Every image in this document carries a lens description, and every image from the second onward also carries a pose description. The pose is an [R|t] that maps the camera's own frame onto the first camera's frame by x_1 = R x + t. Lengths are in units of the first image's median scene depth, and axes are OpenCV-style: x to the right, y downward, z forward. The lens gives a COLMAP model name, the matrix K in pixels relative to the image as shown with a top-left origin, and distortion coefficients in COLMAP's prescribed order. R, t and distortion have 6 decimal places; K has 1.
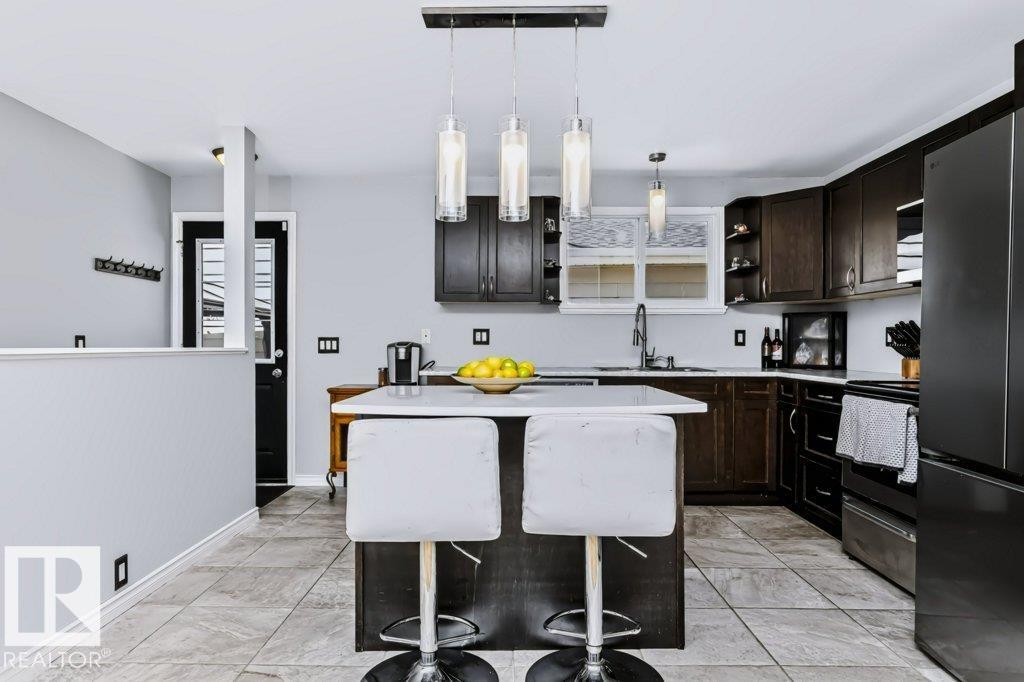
lens RADIAL K [[598.3, 0, 515.6], [0, 598.3, 343.1], [0, 0, 1]] dist [0.007739, 0.000895]
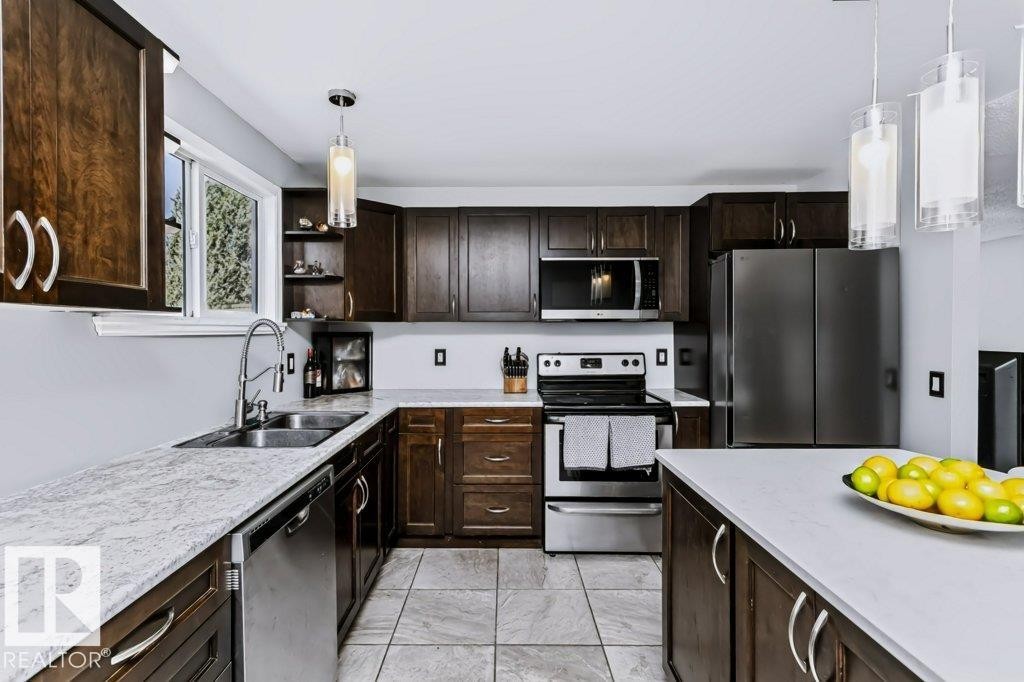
lens RADIAL K [[487.3, 0, 514.3], [0, 487.3, 338.1], [0, 0, 1]] dist [0.001680, 0.001076]
pose [[0.010749, -0.015118, 0.999828, -0.259529], [0.003870, 0.999879, 0.015077, -0.052093], [-0.999935, 0.003707, 0.010806, 0.727498]]
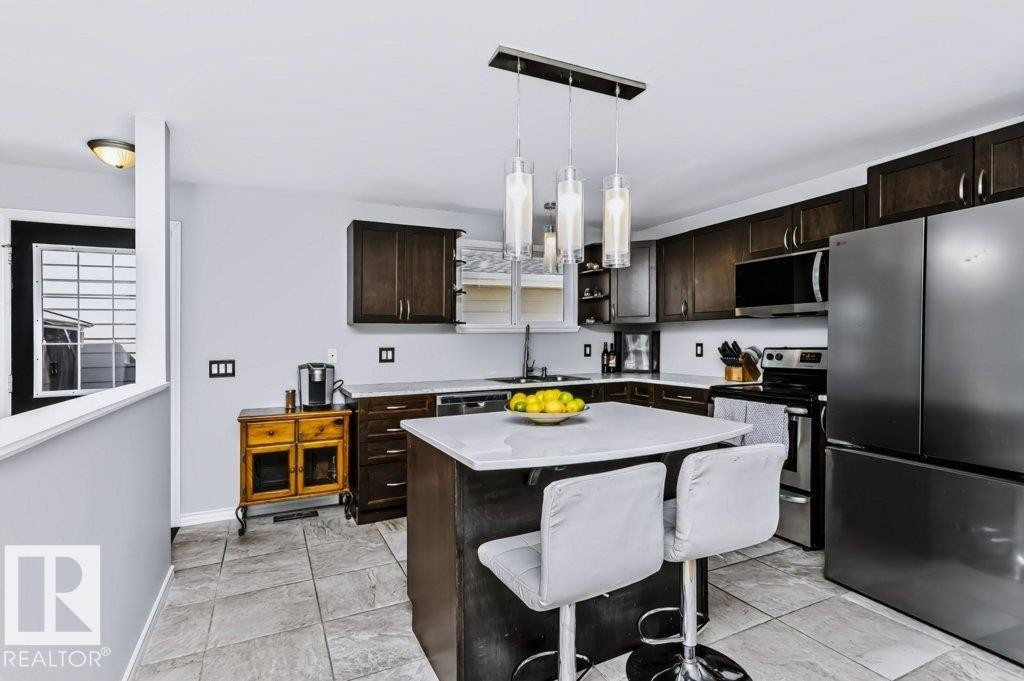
lens RADIAL K [[487.3, 0, 504.3], [0, 487.3, 338.7], [0, 0, 1]] dist [0.001680, 0.001076]
pose [[0.902493, -0.011792, 0.430543, -0.247293], [0.014804, 0.999884, -0.003646, -0.034187], [-0.430450, 0.009665, 0.902563, 0.133177]]
